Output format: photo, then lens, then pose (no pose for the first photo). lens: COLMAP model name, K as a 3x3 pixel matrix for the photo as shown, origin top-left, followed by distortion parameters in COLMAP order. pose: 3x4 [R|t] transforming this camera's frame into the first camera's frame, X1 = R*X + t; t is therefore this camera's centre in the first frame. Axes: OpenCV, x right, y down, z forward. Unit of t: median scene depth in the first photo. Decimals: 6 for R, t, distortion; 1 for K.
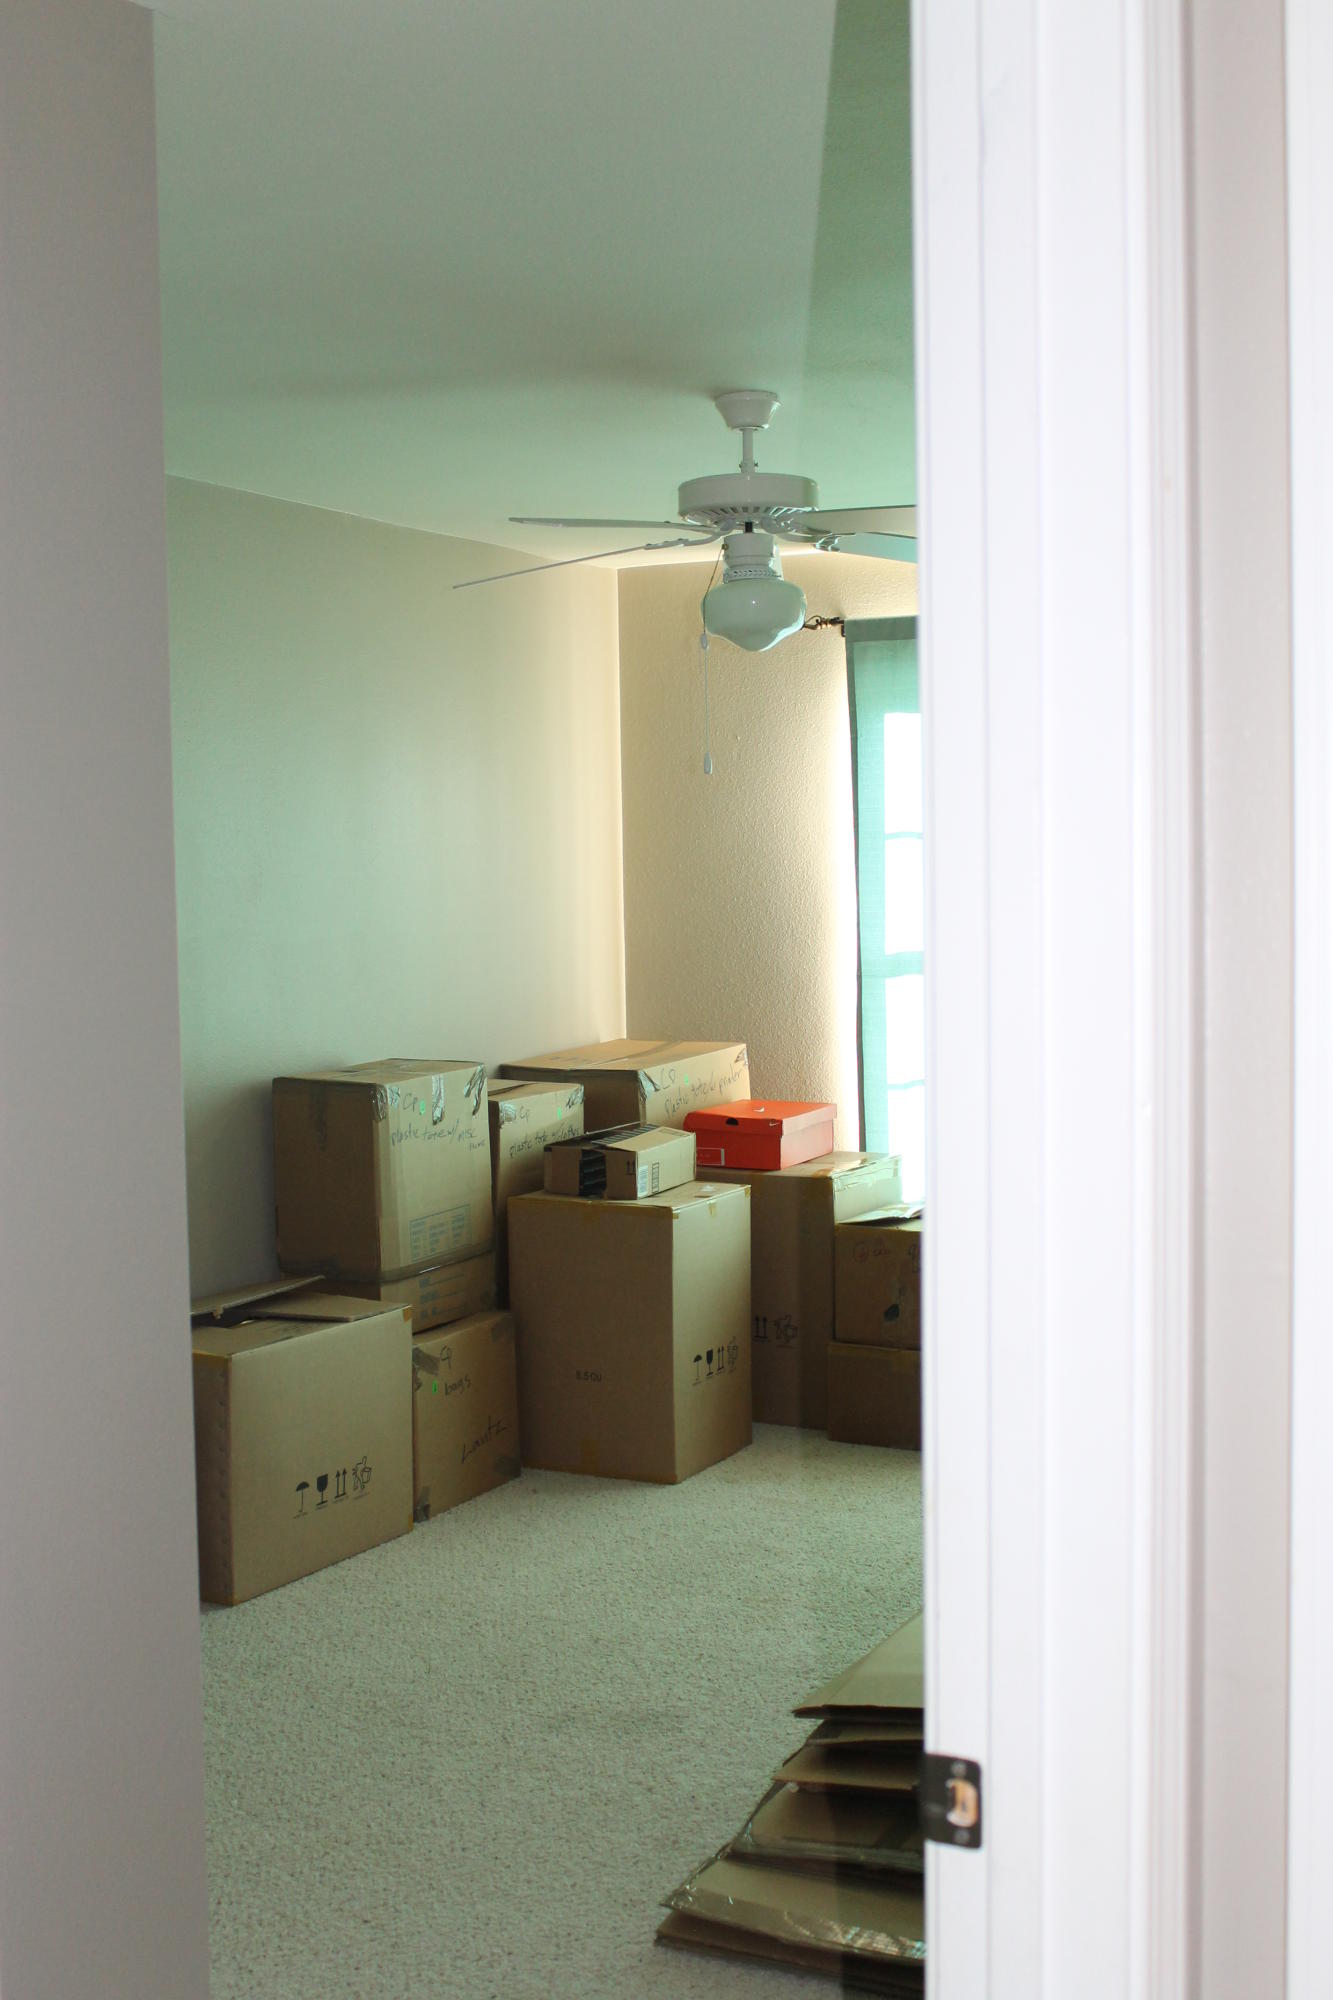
lens RADIAL K [[2264.6, 0, 666.5], [0, 2264.6, 1000.0], [0, 0, 1]] dist [-0.117877, 0.186704]
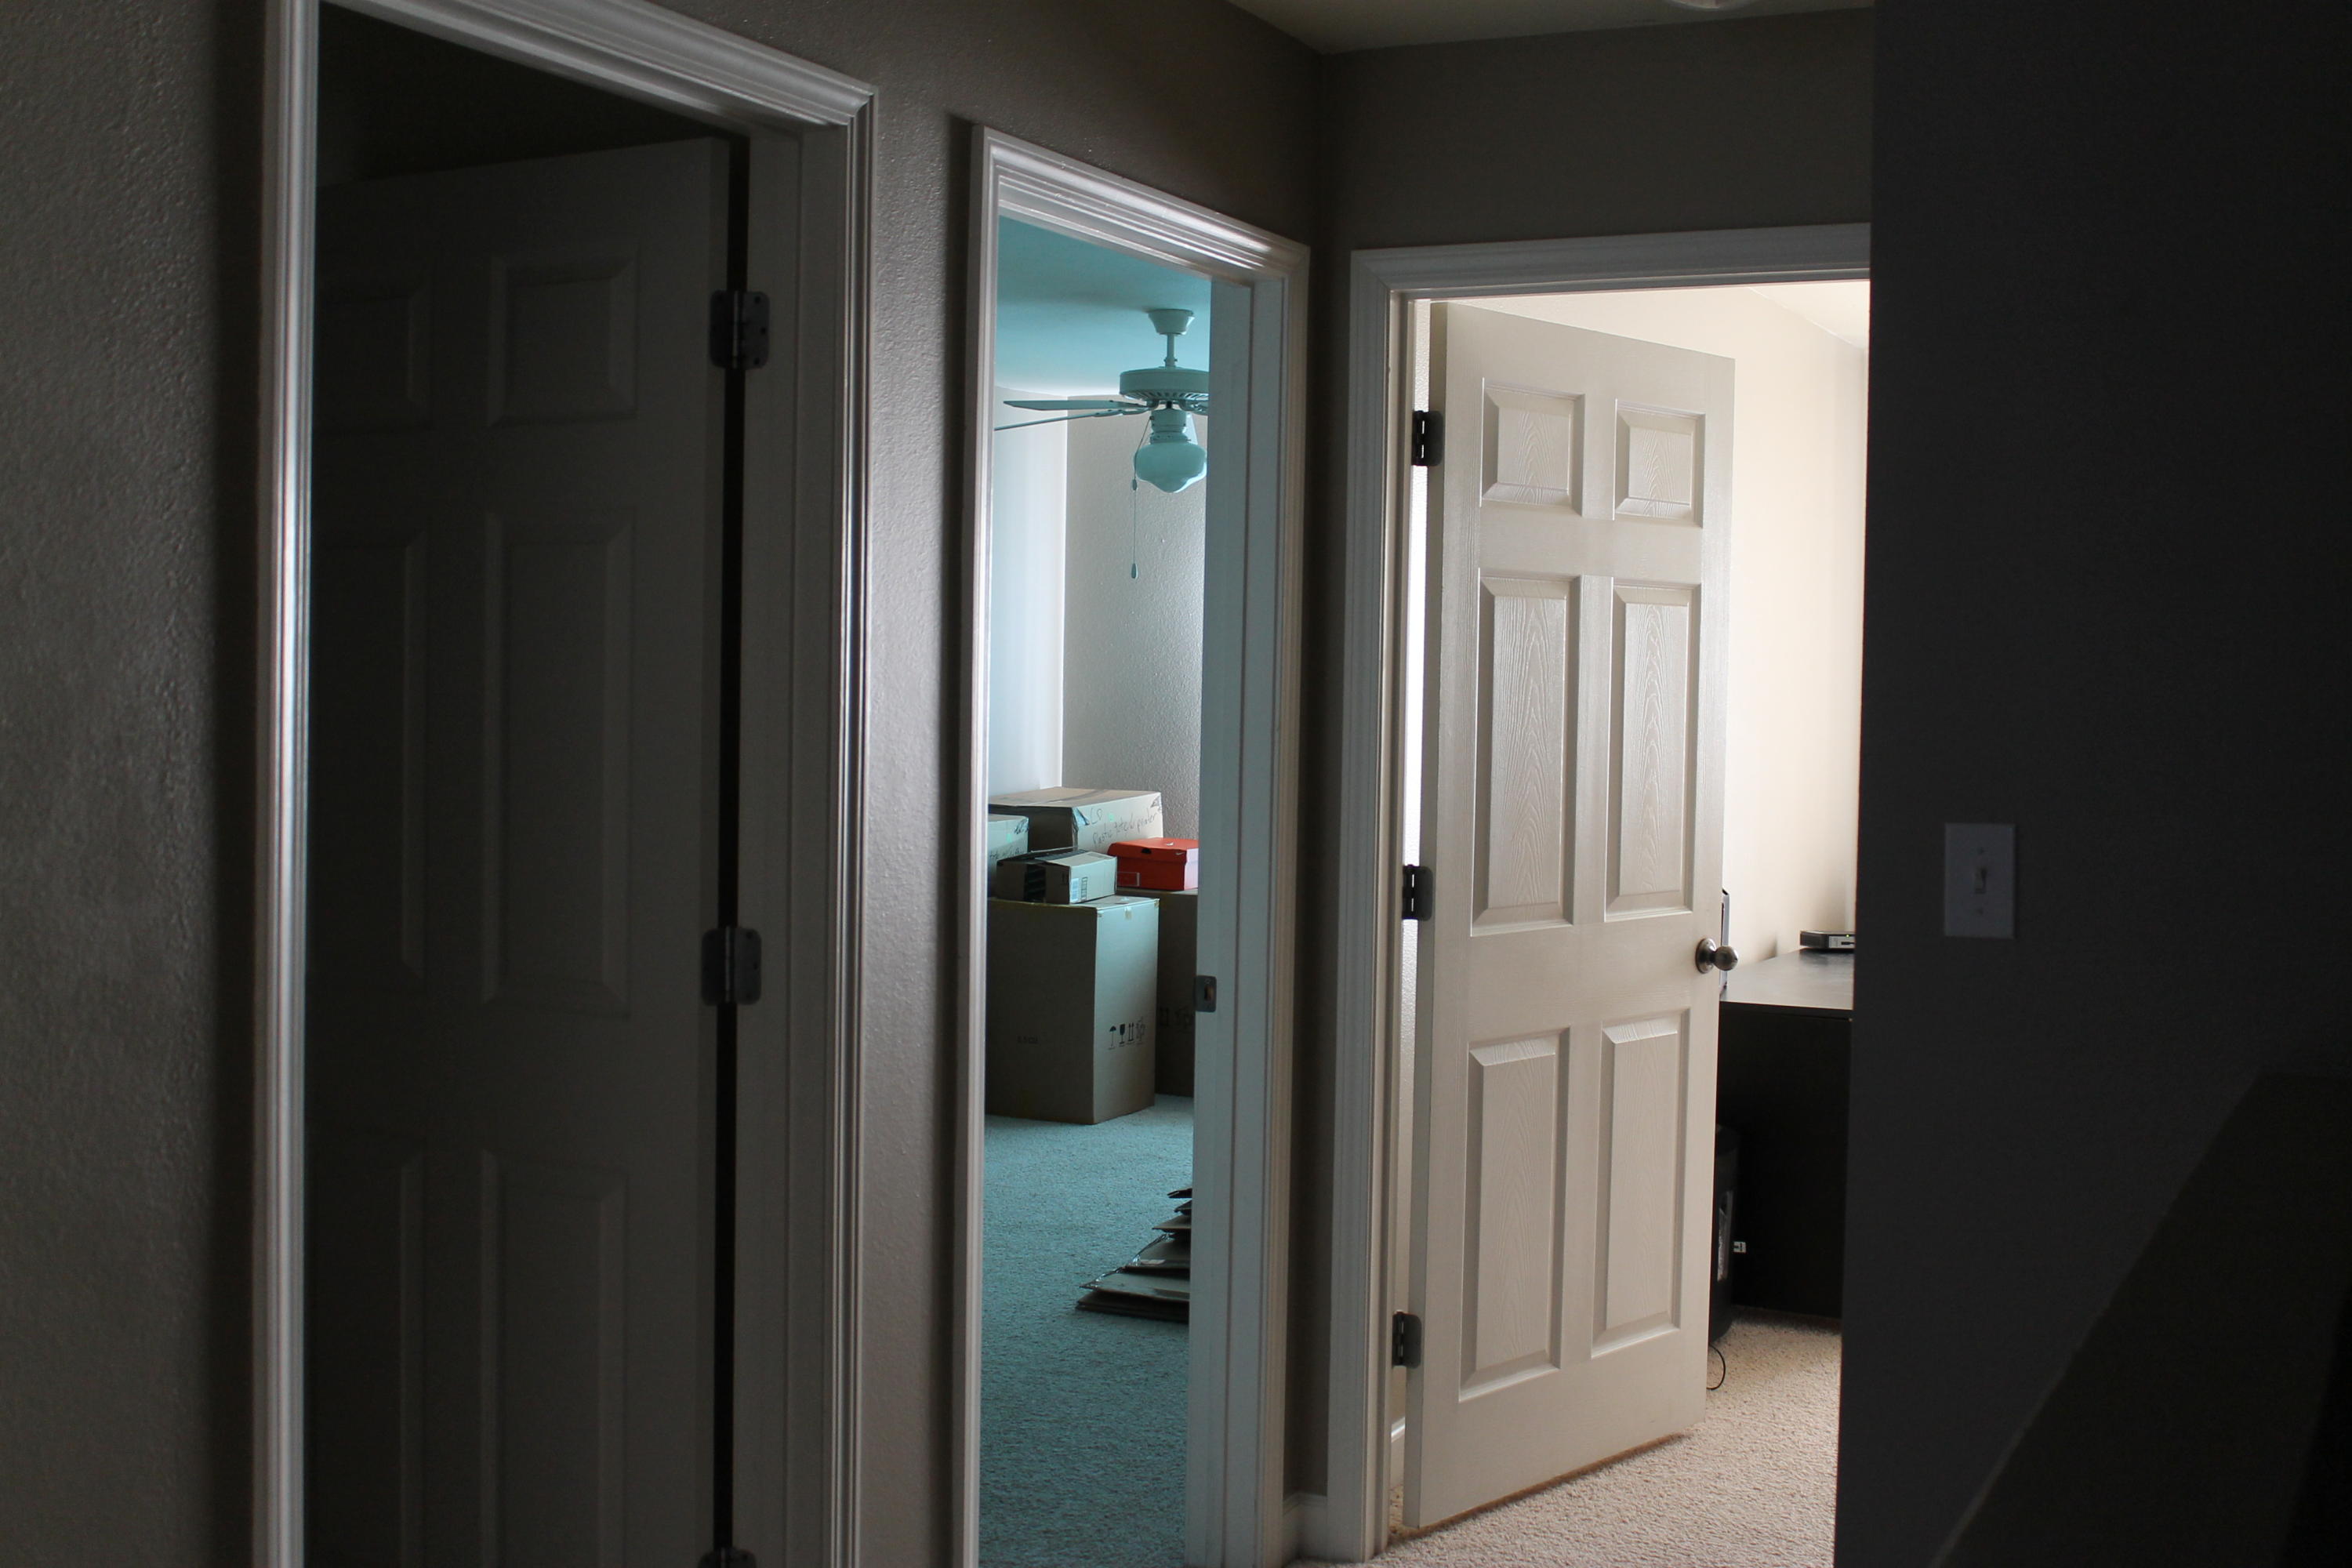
lens RADIAL K [[2663.1, 0, 1176.0], [0, 2663.1, 784.0], [0, 0, 1]] dist [-0.117877, 0.186704]
pose [[0.998895, 0.033324, 0.033131, -0.004905], [-0.032972, 0.999394, -0.011130, 0.034797], [-0.033482, 0.010025, 0.999389, -0.492813]]
